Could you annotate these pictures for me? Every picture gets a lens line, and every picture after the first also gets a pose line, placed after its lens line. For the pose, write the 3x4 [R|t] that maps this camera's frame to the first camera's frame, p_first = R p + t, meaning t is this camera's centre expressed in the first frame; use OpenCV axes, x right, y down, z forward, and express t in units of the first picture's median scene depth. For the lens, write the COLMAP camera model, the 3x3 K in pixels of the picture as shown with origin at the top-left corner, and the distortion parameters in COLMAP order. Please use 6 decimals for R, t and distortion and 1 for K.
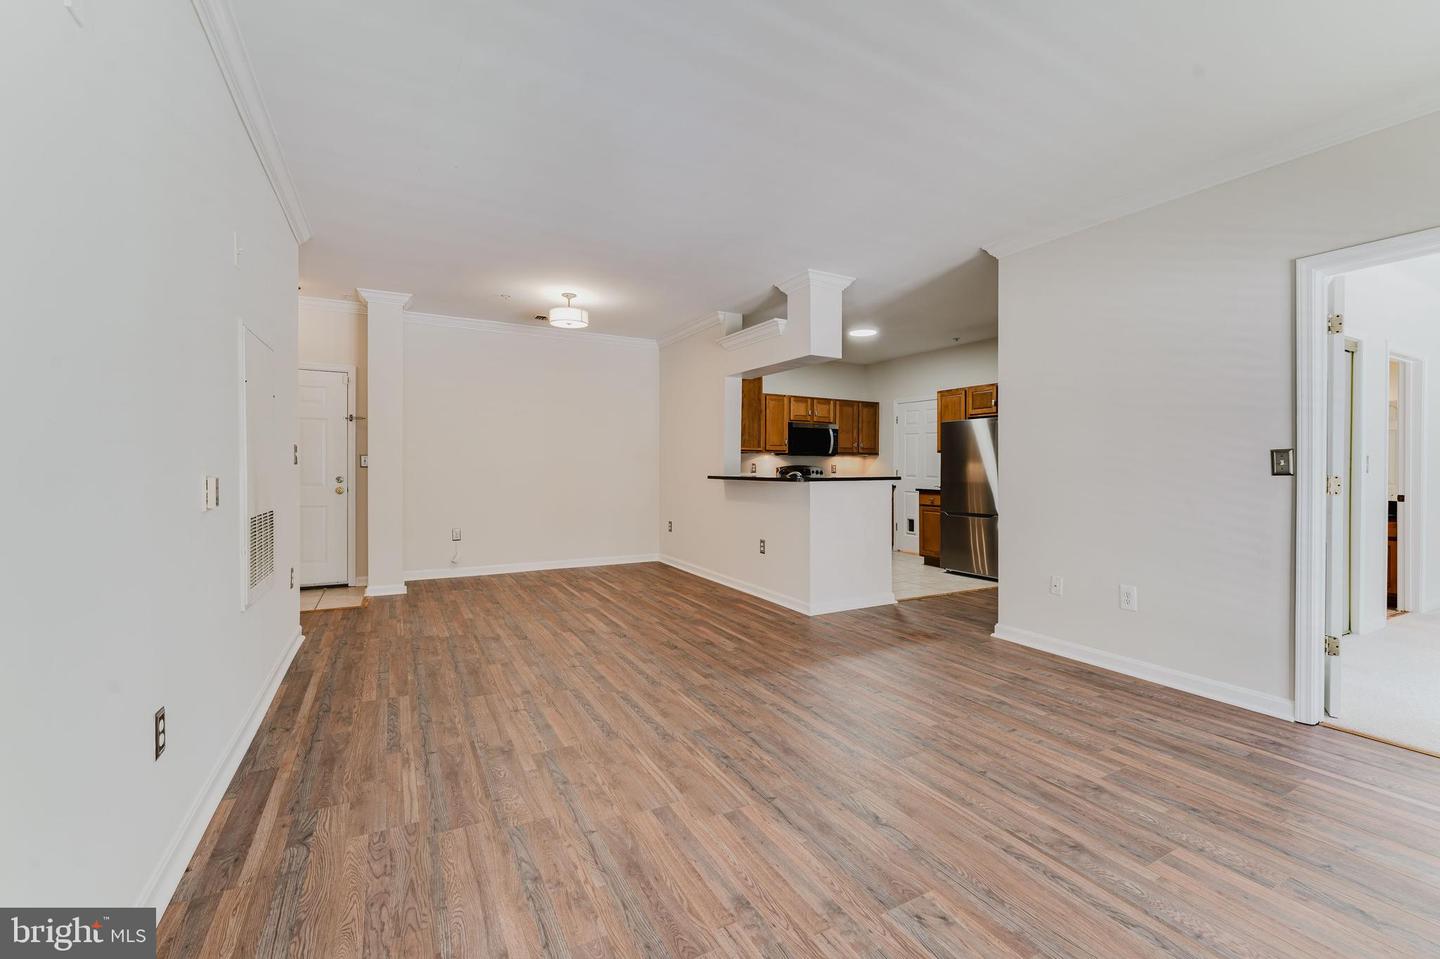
lens RADIAL K [[603.8, 0, 721.7], [0, 603.8, 468.6], [0, 0, 1]] dist [-0.004676, -0.000332]
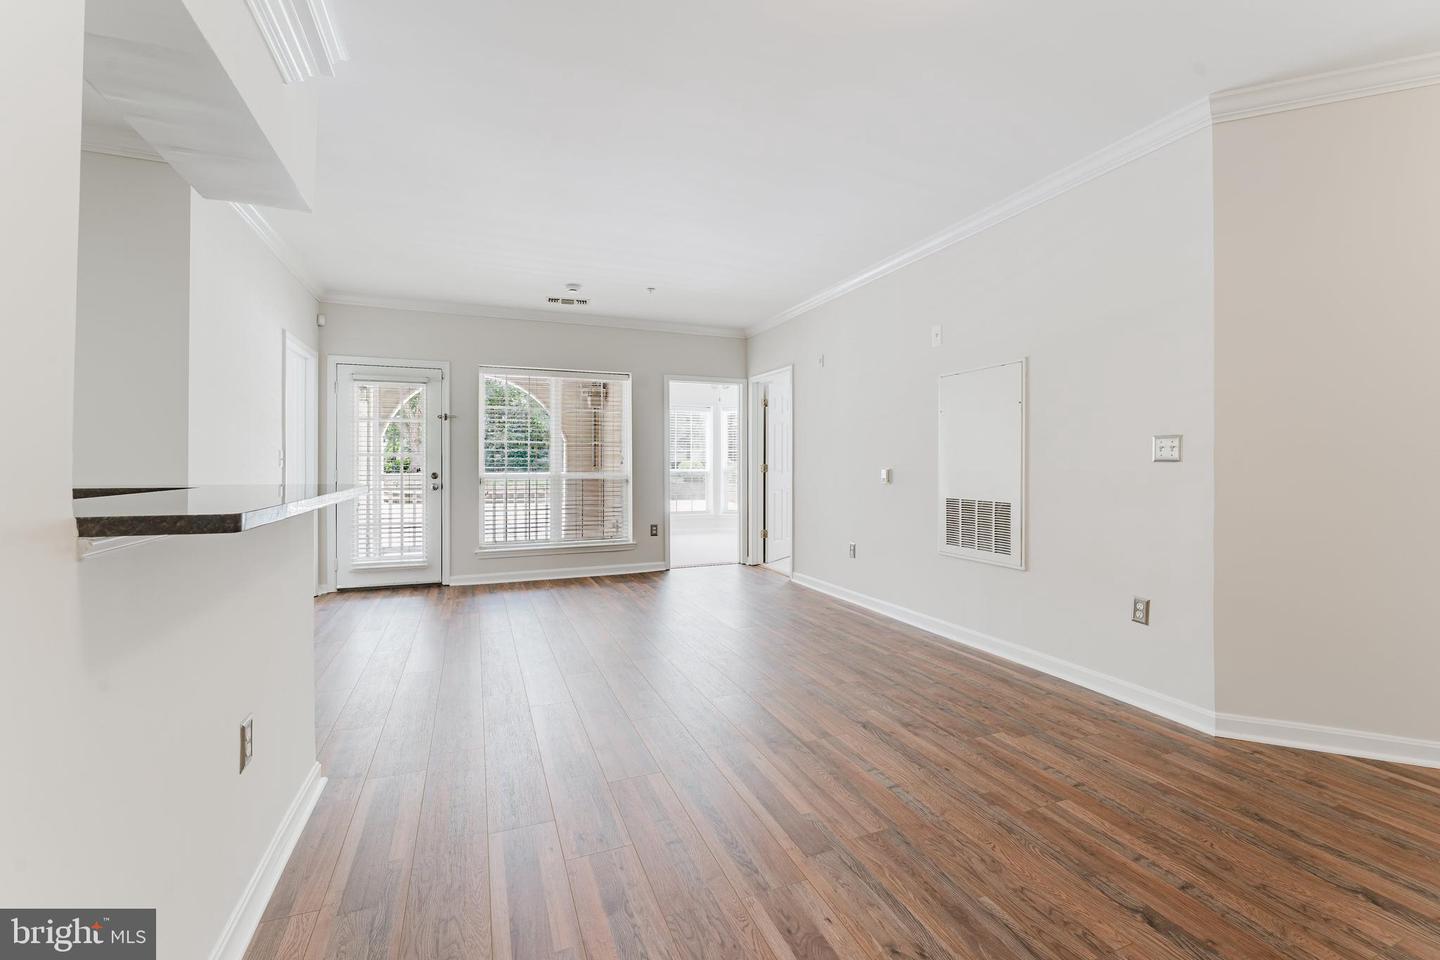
lens RADIAL K [[603.8, 0, 718.6], [0, 603.8, 461.2], [0, 0, 1]] dist [-0.004676, -0.000332]
pose [[-0.992716, -0.004571, 0.120389, -0.243416], [-0.004950, 0.999984, -0.002850, -0.003272], [-0.120374, -0.003425, -0.992723, 1.648450]]
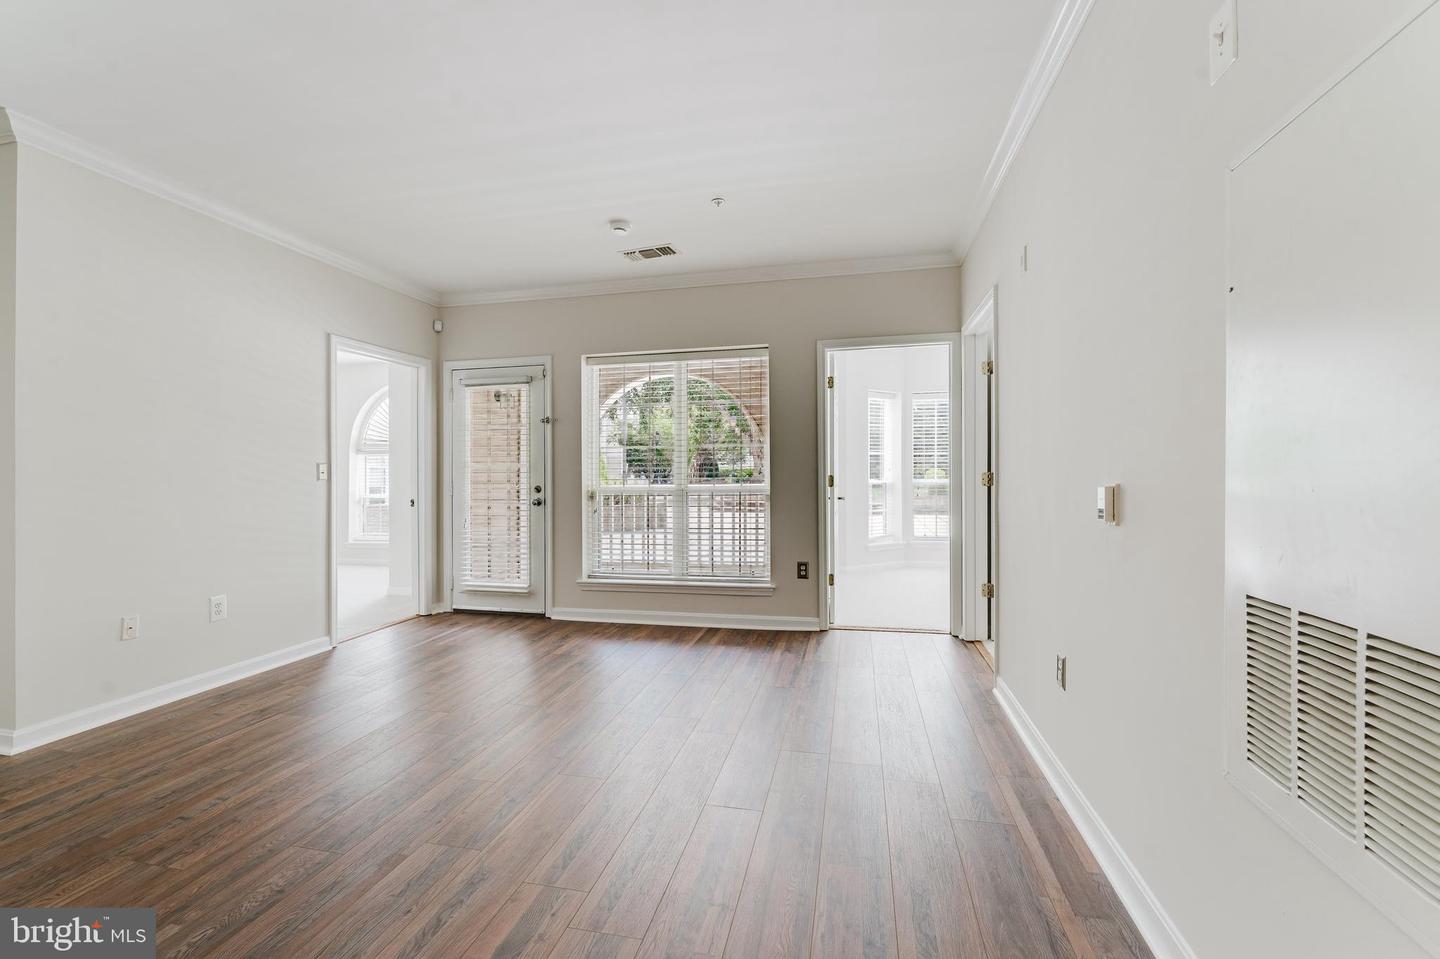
lens RADIAL K [[603.8, 0, 718.7], [0, 603.8, 474.5], [0, 0, 1]] dist [-0.004676, -0.000332]
pose [[-0.745560, 0.001128, 0.666438, -0.498053], [0.006231, 0.999967, 0.005279, -0.004324], [-0.666410, 0.008088, -0.745542, 0.992727]]
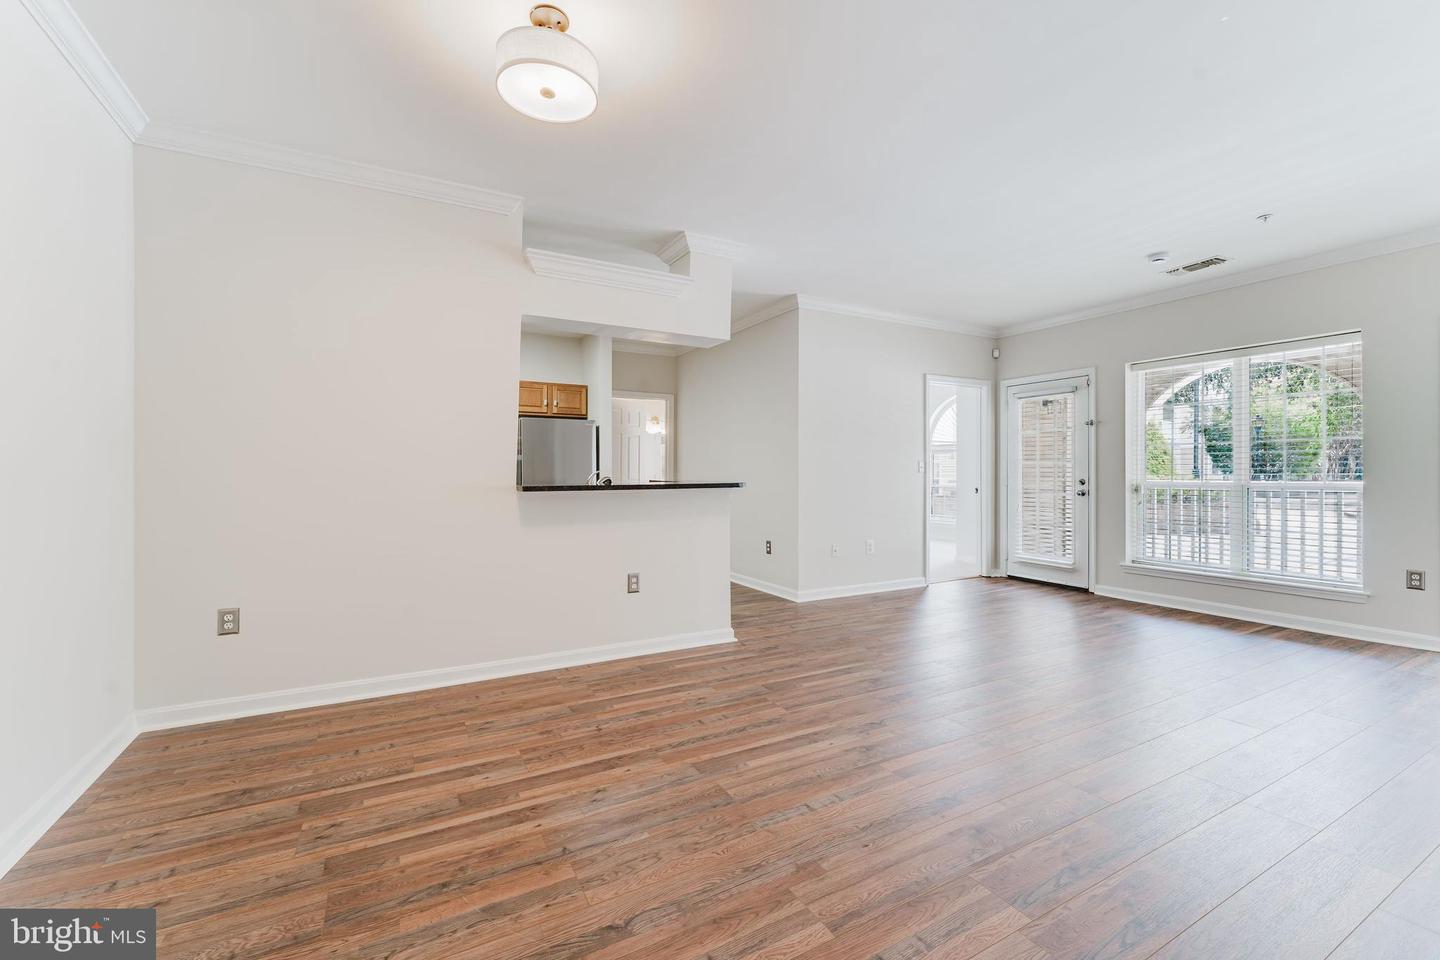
lens RADIAL K [[603.8, 0, 723.5], [0, 603.8, 461.6], [0, 0, 1]] dist [-0.004676, -0.000332]
pose [[-0.001758, 0.010806, 0.999940, -0.838971], [0.002751, 0.999938, -0.010801, -0.005176], [-0.999995, 0.002731, -0.001788, 1.179277]]
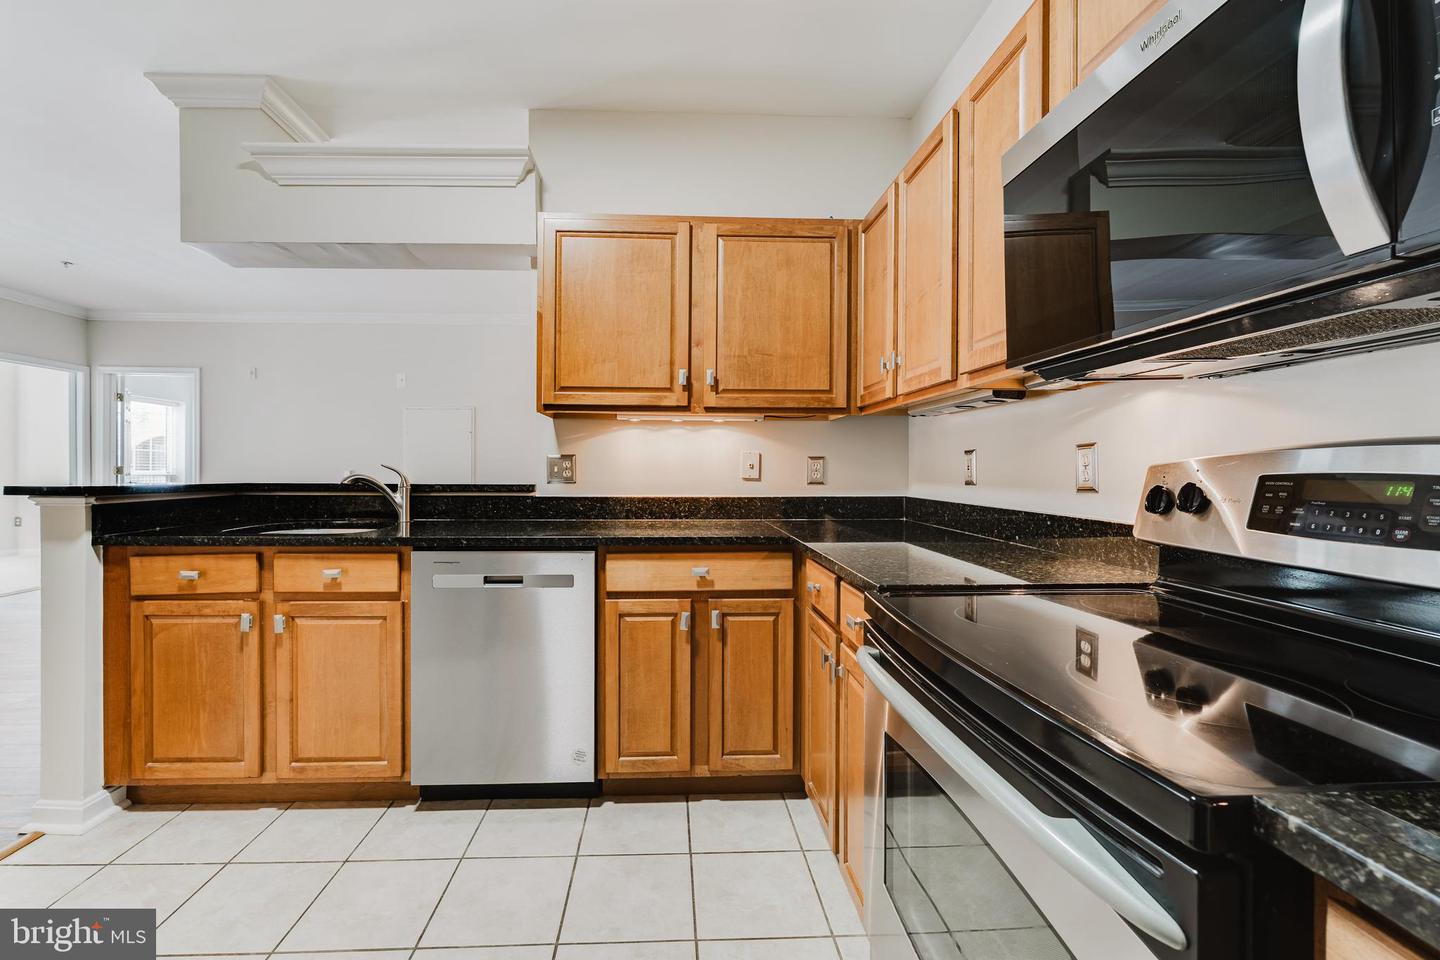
lens RADIAL K [[603.8, 0, 689.2], [0, 603.8, 468.1], [0, 0, 1]] dist [-0.004676, -0.000332]
pose [[-0.447322, -0.008197, -0.894336, 0.546468], [-0.007965, 0.999955, -0.005181, 0.002145], [0.894338, 0.004806, -0.447367, 1.917637]]
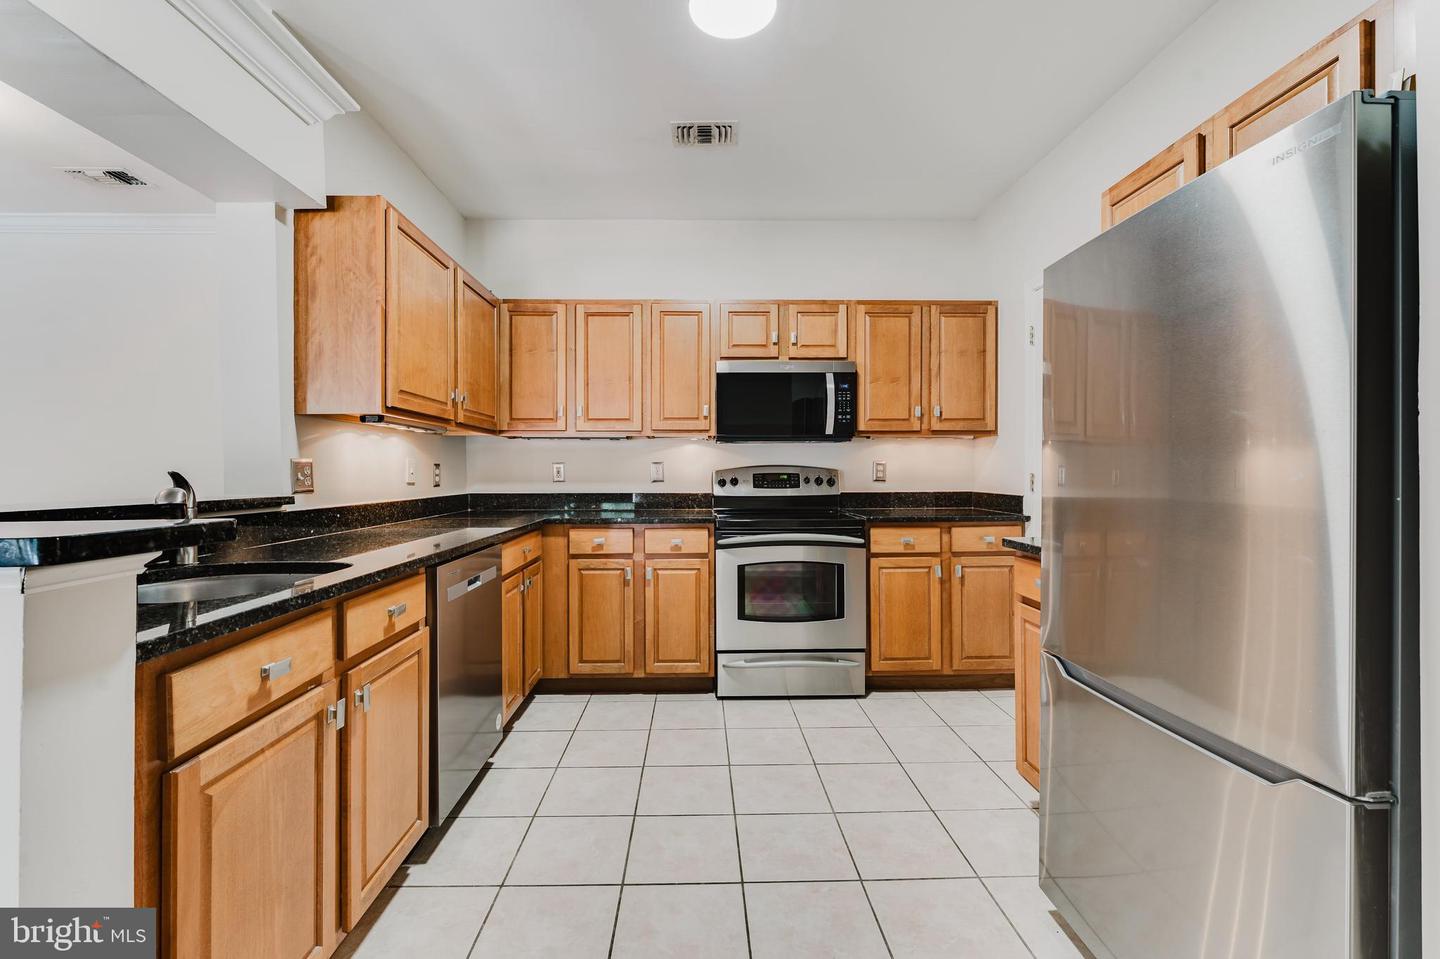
lens RADIAL K [[603.8, 0, 708.5], [0, 603.8, 476.0], [0, 0, 1]] dist [-0.004676, -0.000332]
pose [[0.885962, -0.007856, -0.463692, 0.590000], [0.009952, 0.999948, 0.002073, 0.002926], [0.463652, -0.006451, 0.885994, 1.211075]]
